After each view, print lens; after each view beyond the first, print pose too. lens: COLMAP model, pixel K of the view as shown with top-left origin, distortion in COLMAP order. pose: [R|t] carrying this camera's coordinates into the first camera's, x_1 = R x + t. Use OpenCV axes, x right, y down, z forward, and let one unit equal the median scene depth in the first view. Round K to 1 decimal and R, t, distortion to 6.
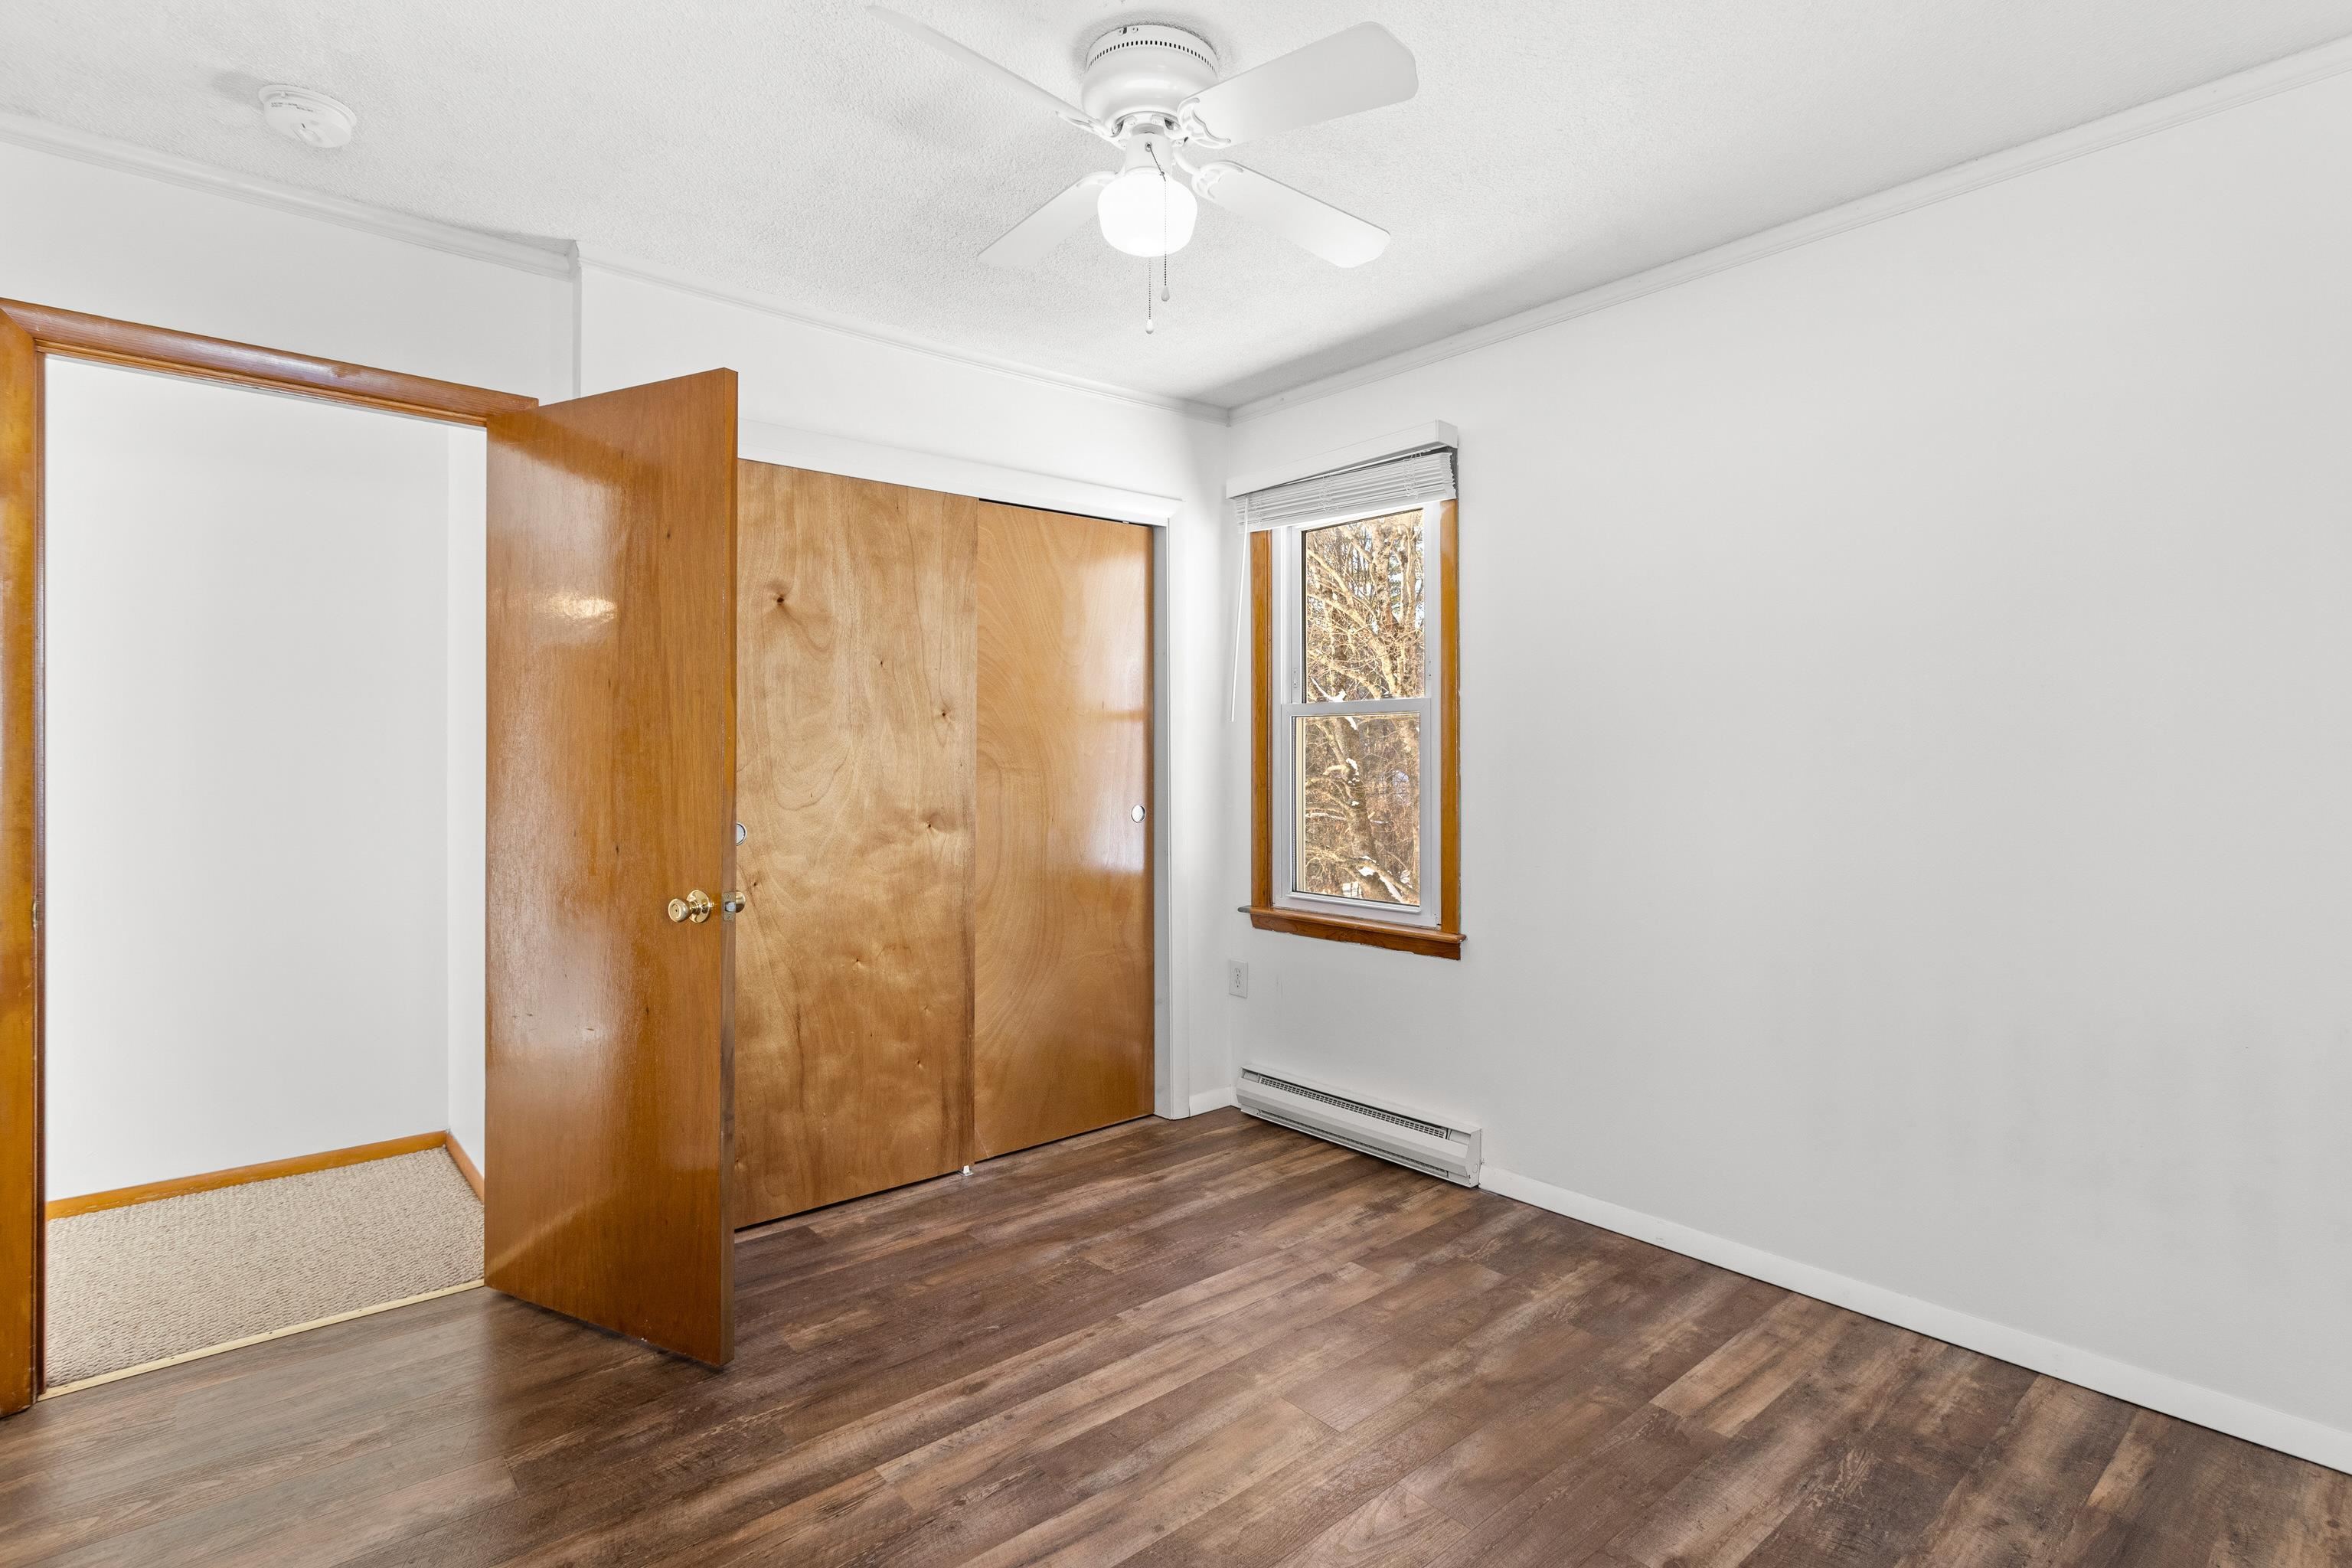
lens RADIAL K [[1144.9, 0, 1192.6], [0, 1144.9, 767.1], [0, 0, 1]] dist [0.004096, 0.000303]
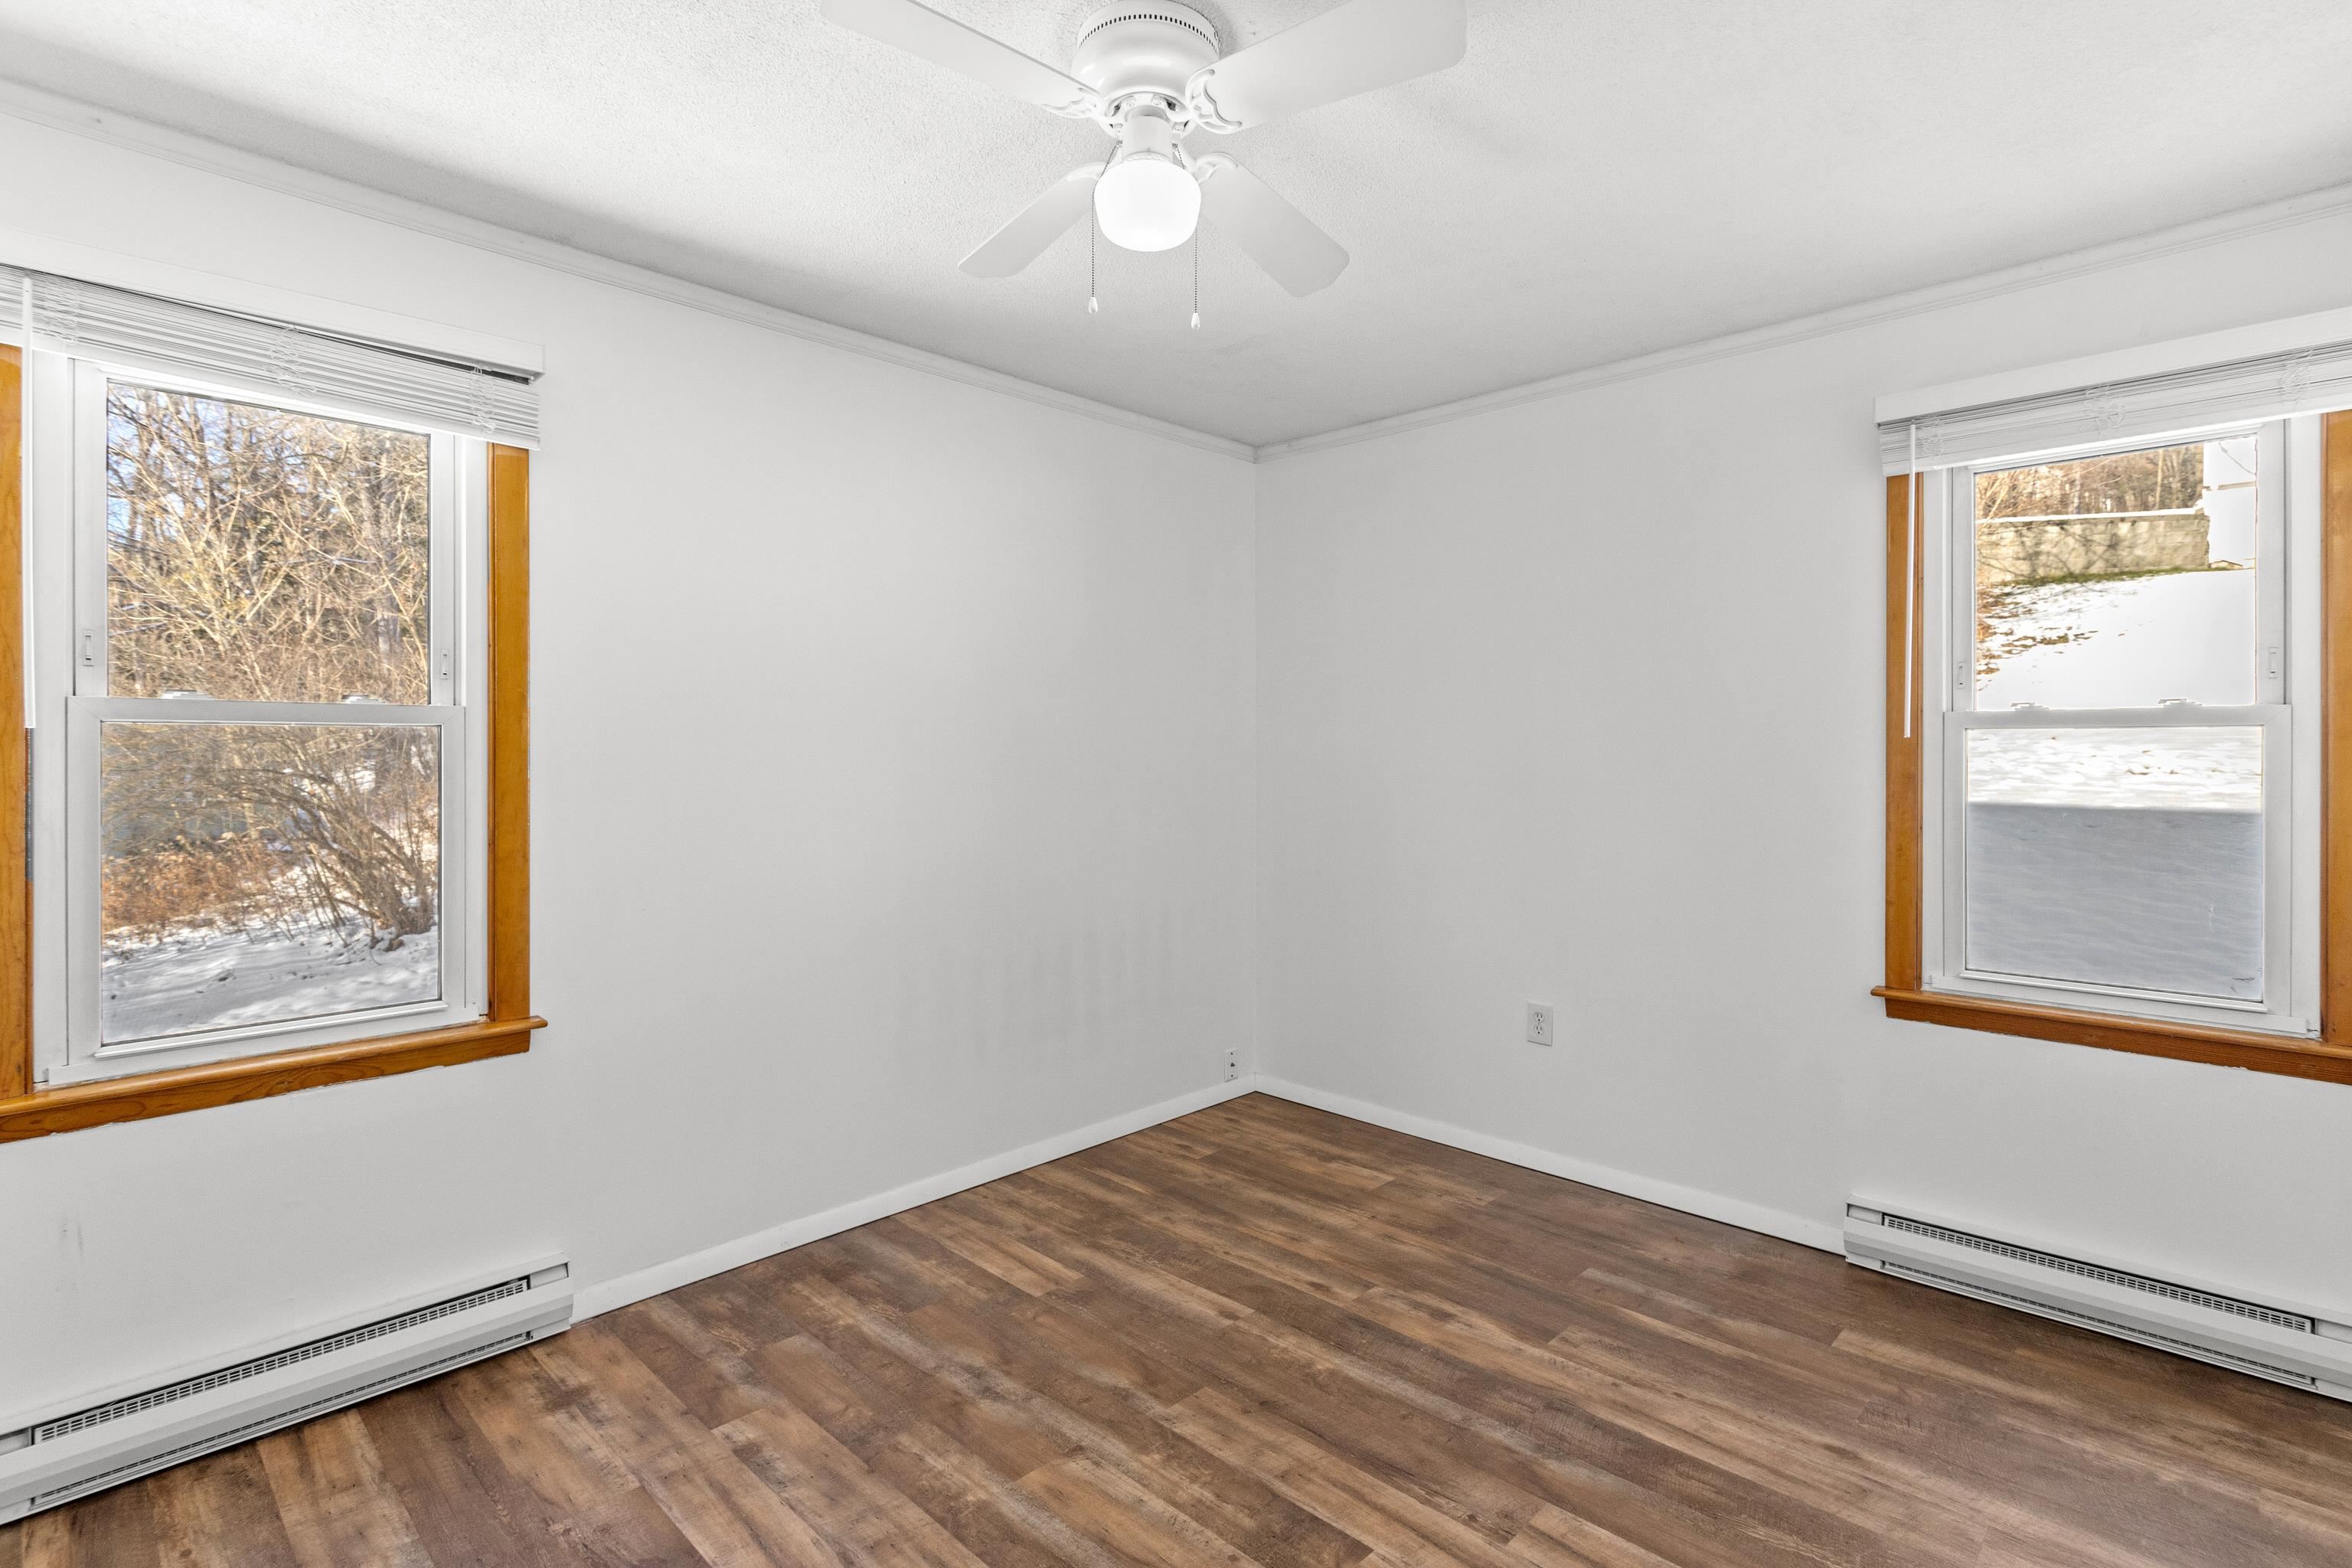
lens RADIAL K [[1144.9, 0, 1192.5], [0, 1144.9, 769.4], [0, 0, 1]] dist [0.004096, 0.000303]
pose [[-0.091424, -0.013649, 0.995718, -0.718836], [0.012484, 0.999812, 0.014852, -0.033293], [-0.995734, 0.013789, -0.091237, 0.785559]]
